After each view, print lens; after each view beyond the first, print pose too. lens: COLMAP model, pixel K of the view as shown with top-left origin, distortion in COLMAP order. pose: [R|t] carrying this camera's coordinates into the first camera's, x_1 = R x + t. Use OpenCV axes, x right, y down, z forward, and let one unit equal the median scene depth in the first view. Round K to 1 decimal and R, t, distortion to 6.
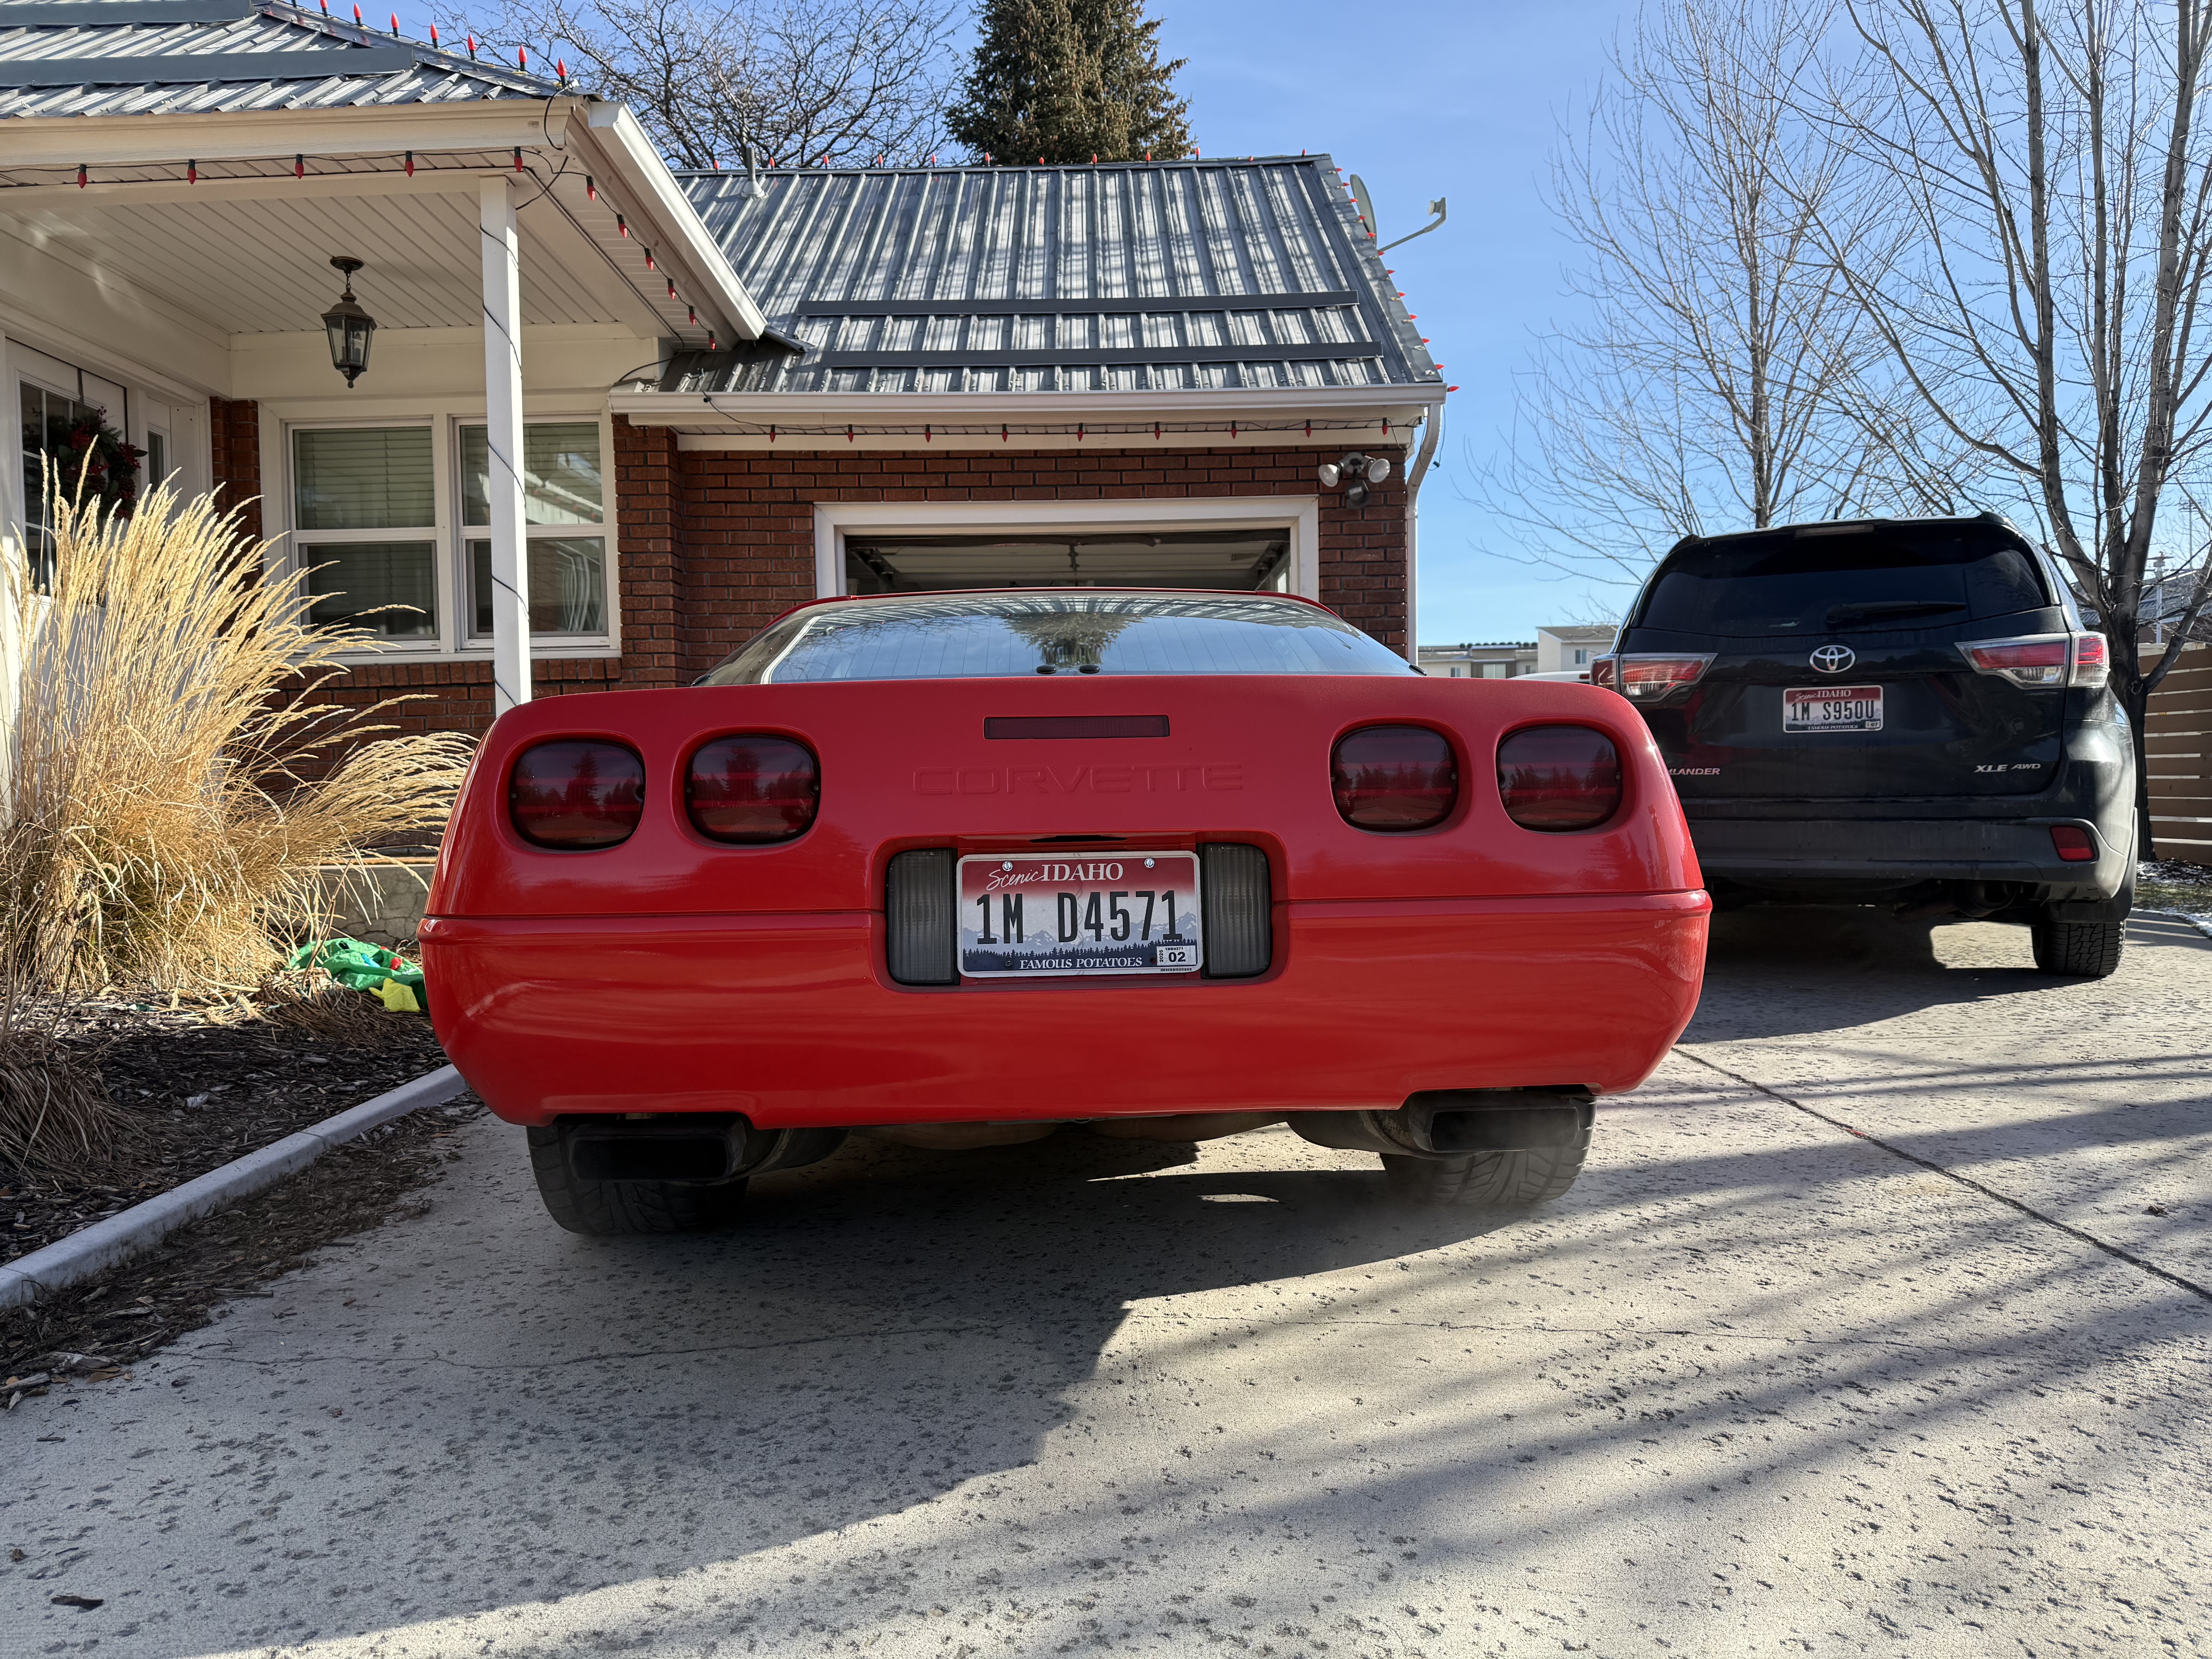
lens RADIAL K [[1555.0, 0, 1104.4], [0, 1555.0, 827.8], [0, 0, 1]] dist [0.006304, -0.032011]
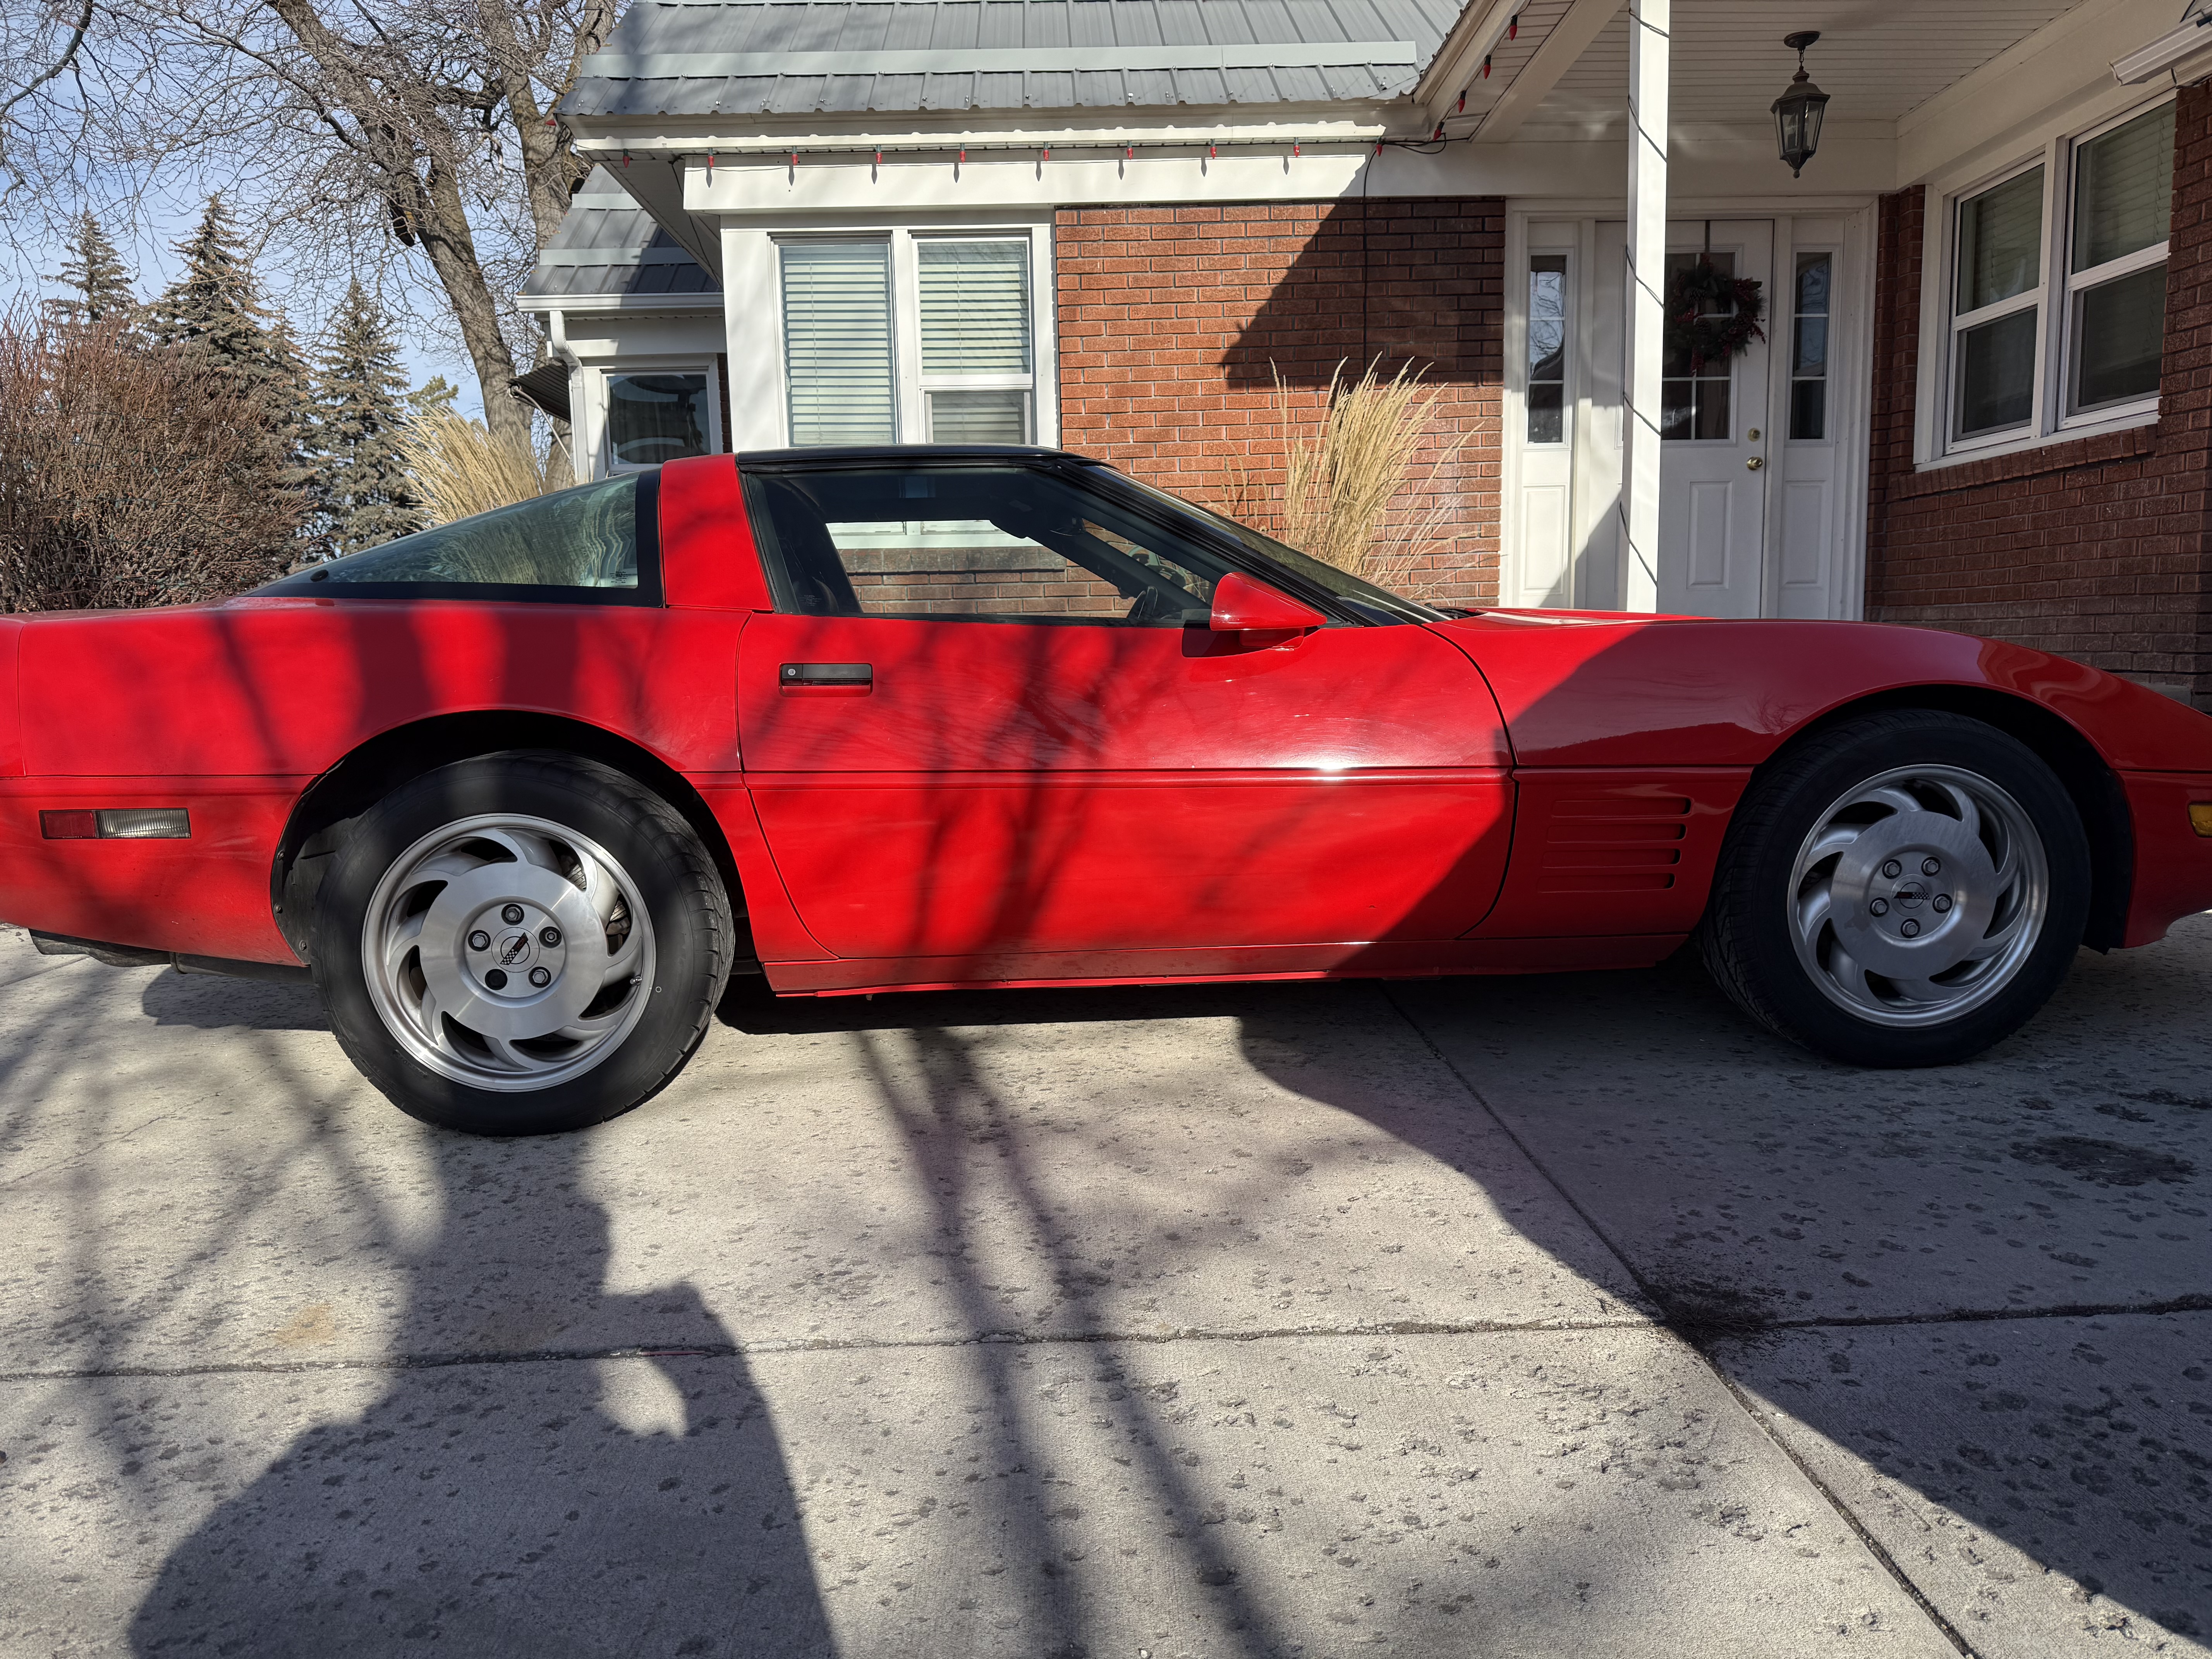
lens RADIAL K [[1555.0, 0, 1106.6], [0, 1555.0, 832.1], [0, 0, 1]] dist [0.006304, -0.032011]
pose [[0.021396, 0.140619, -0.989833, 1.257718], [0.008394, 0.989999, 0.140824, -0.070600], [0.999736, -0.011321, 0.020001, 1.443463]]
